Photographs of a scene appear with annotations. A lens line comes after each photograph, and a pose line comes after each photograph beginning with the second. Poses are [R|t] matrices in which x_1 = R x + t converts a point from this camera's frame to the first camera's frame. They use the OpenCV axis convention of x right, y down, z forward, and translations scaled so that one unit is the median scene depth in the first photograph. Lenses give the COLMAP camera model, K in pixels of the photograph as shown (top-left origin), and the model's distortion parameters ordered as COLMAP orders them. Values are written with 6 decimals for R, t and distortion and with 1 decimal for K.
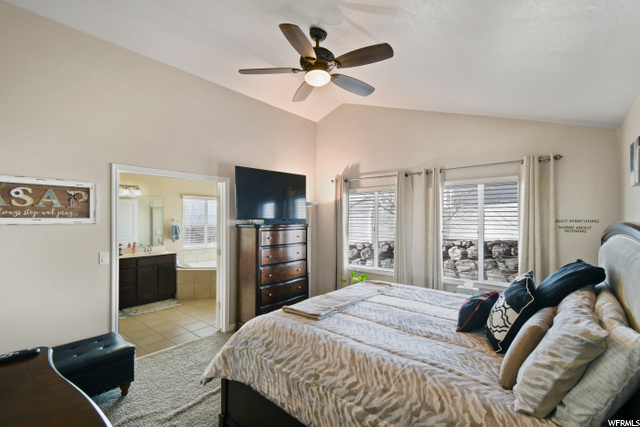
lens RADIAL K [[287.5, 0, 320.0], [0, 287.5, 213.5], [0, 0, 1]] dist [-0.001197, -0.000157]
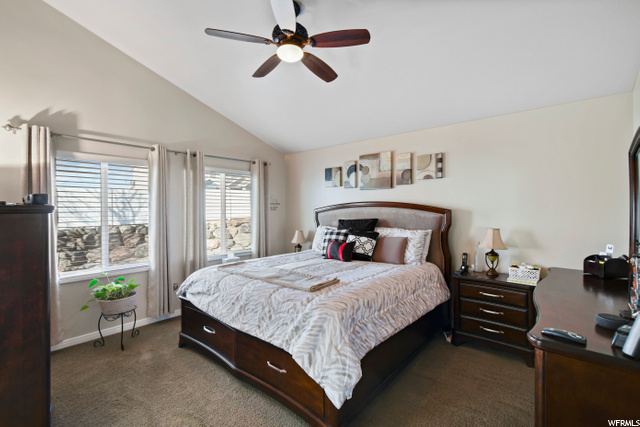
lens RADIAL K [[287.5, 0, 320.0], [0, 287.5, 213.5], [0, 0, 1]] dist [-0.001197, -0.000157]
pose [[-0.004569, -0.033233, 0.999437, -0.982672], [-0.030831, 0.998977, 0.033077, 0.023258], [-0.999514, -0.030663, -0.005589, 0.869088]]
